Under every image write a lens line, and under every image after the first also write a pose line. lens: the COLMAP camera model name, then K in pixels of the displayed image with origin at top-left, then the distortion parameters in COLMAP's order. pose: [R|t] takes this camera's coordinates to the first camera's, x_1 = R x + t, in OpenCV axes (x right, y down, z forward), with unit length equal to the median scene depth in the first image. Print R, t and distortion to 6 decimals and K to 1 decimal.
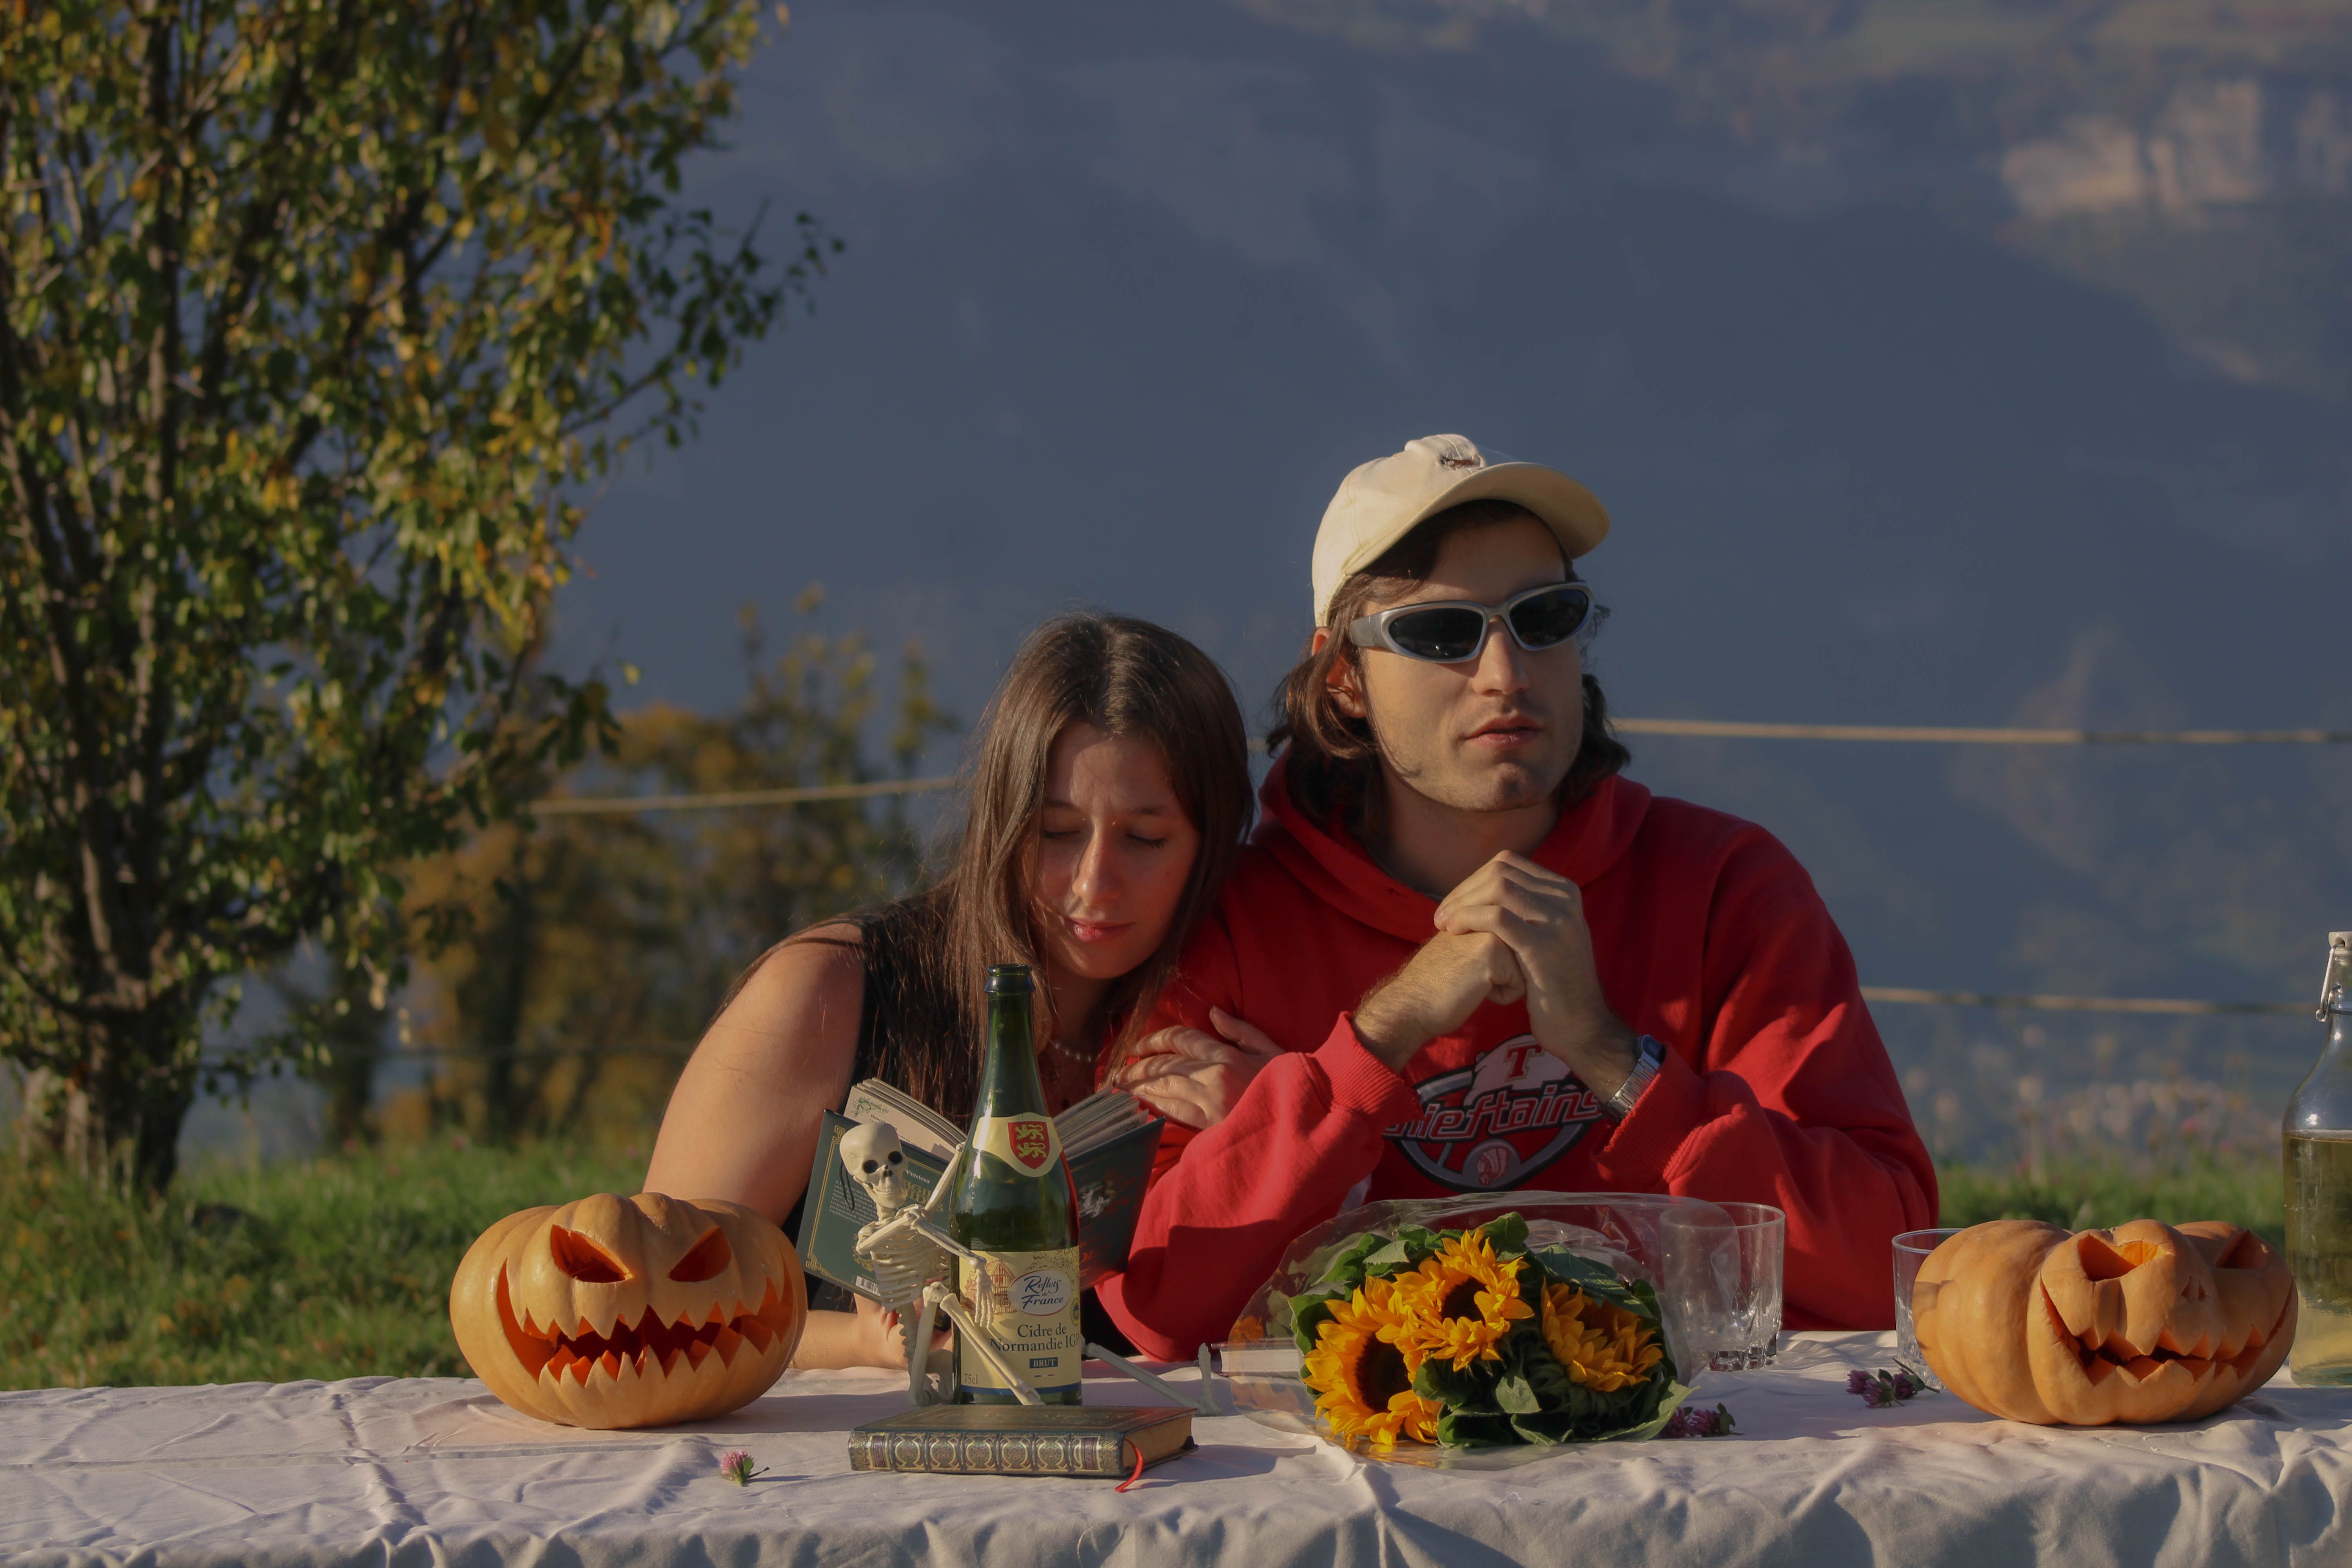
lens RADIAL K [[8711.9, 0, 1171.9], [0, 8711.9, 772.7], [0, 0, 1]] dist [-0.039117, 0.000000]
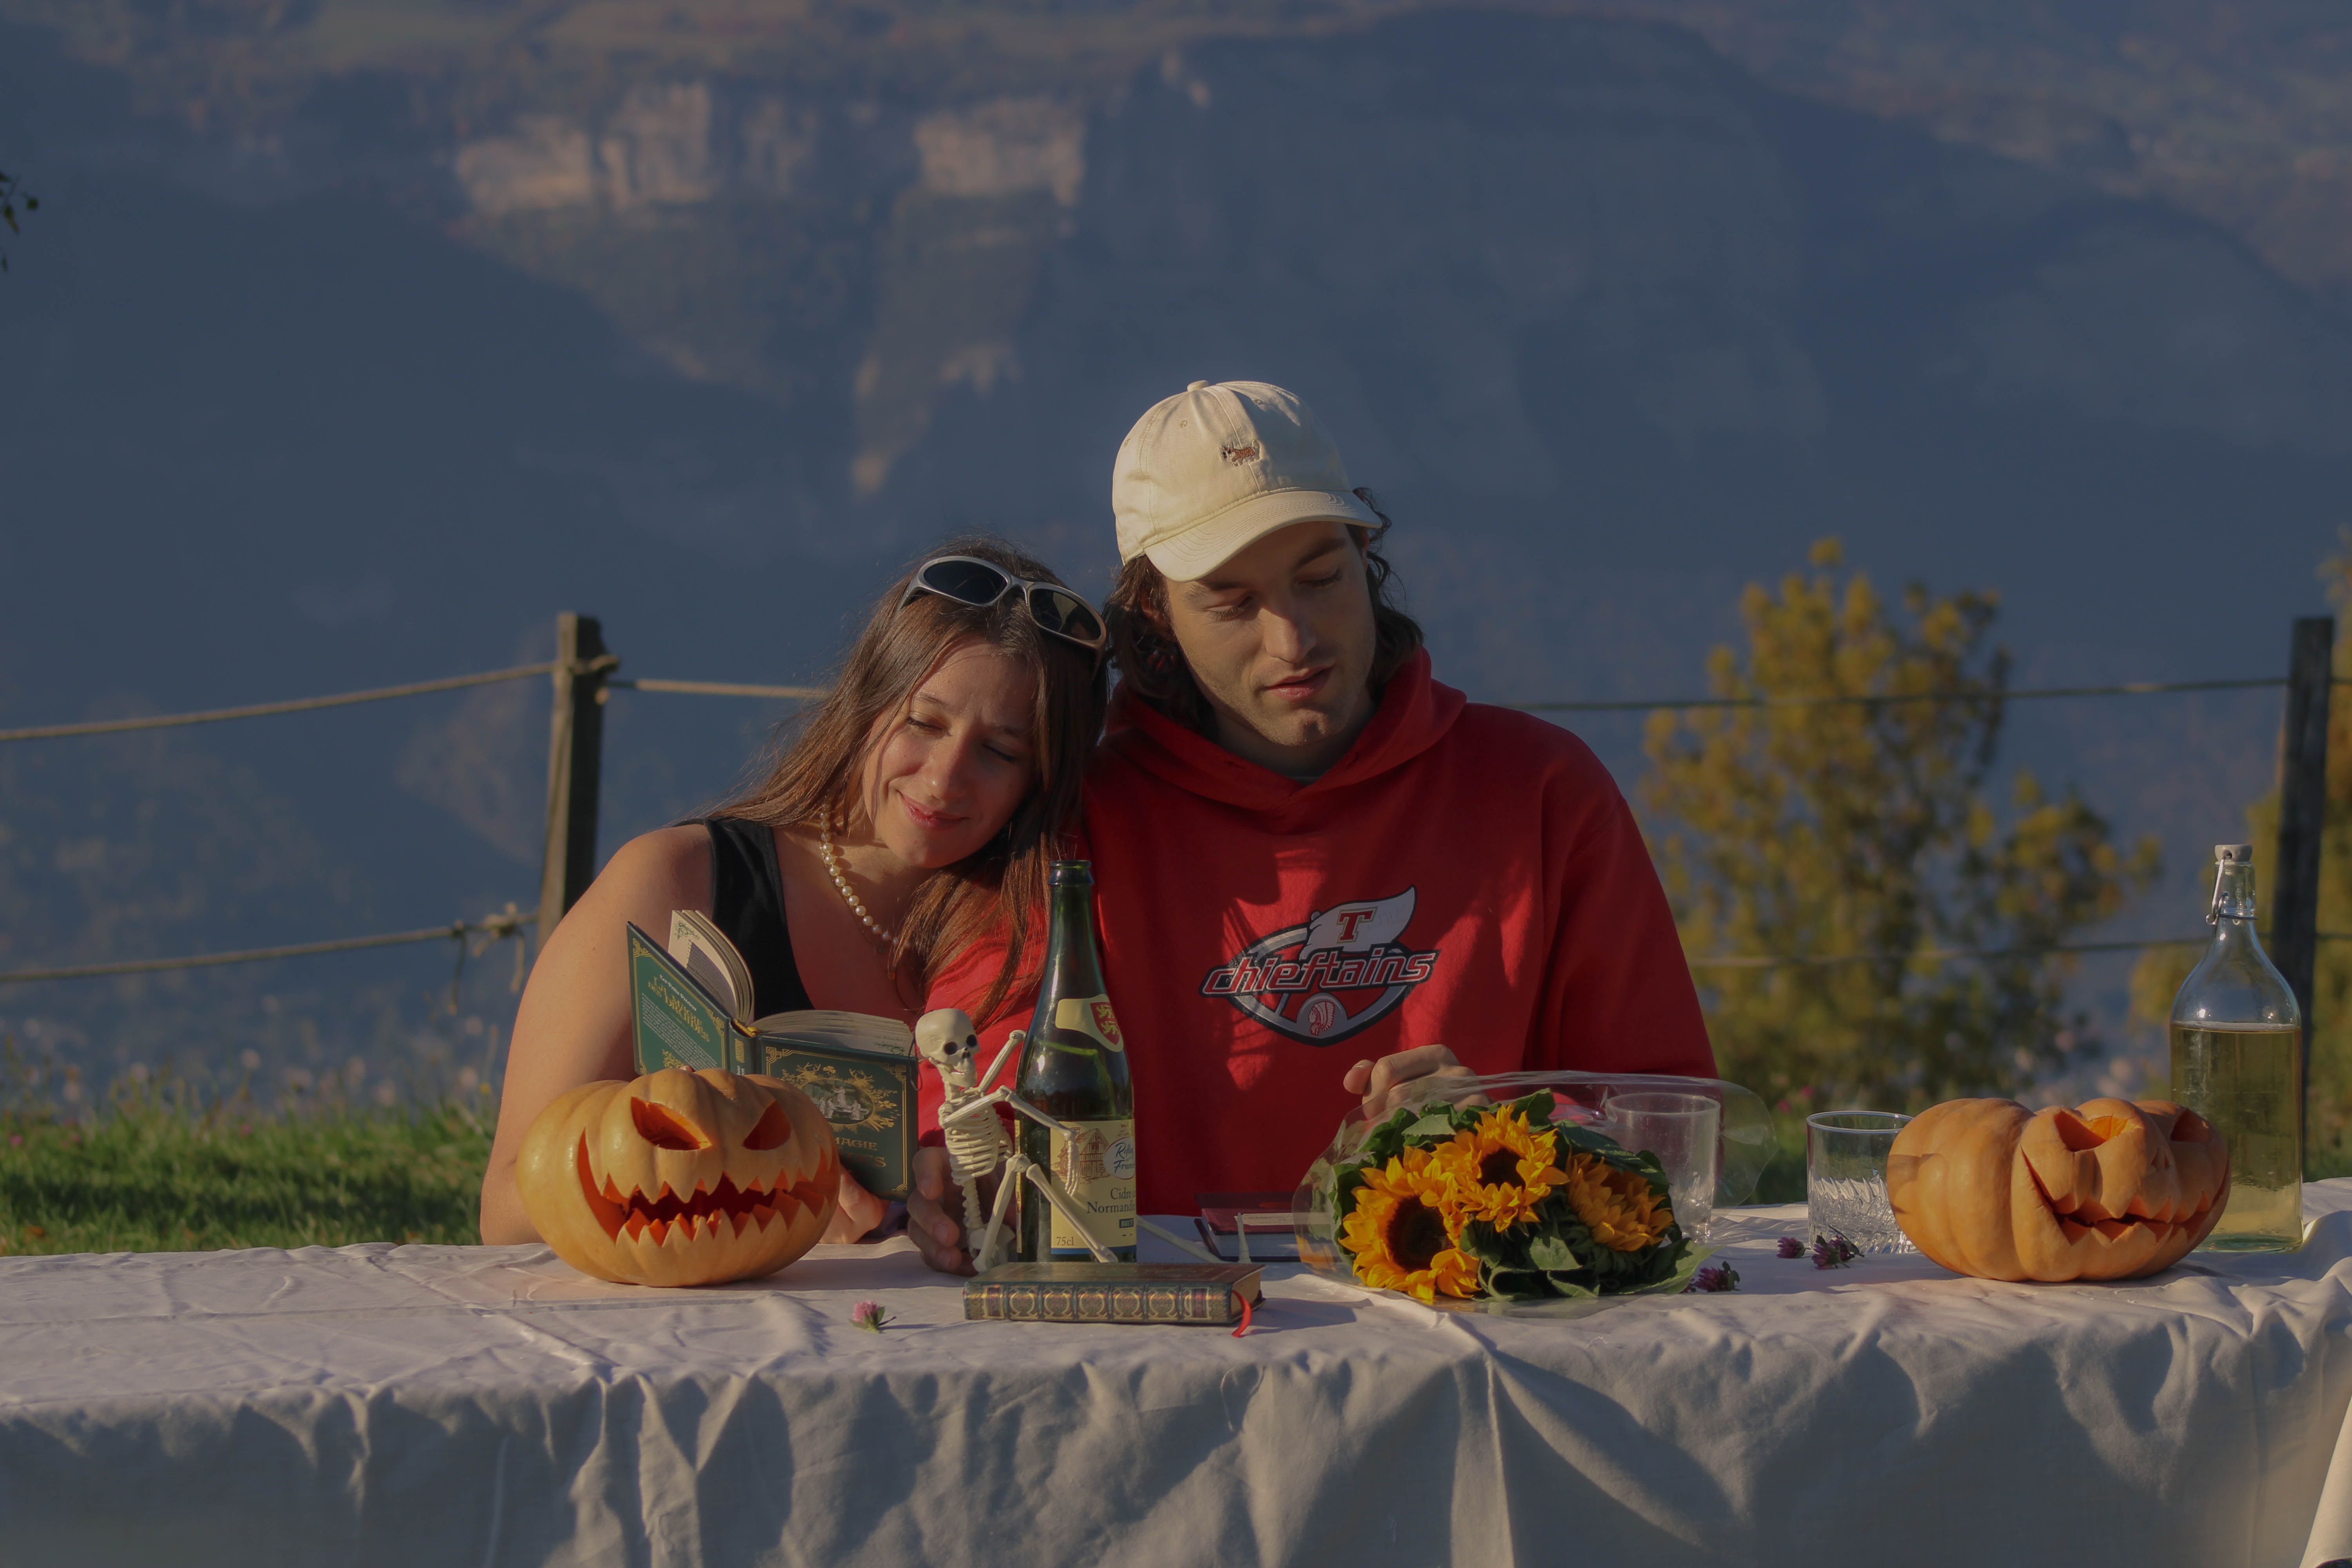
lens RADIAL K [[8711.9, 0, 1171.1], [0, 8711.9, 779.0], [0, 0, 1]] dist [-0.039117, 0.000000]
pose [[0.982254, 0.013452, 0.187071, -0.212267], [-0.013679, 0.999906, -0.000075, 0.011992], [-0.187054, -0.002485, 0.982346, -0.073309]]
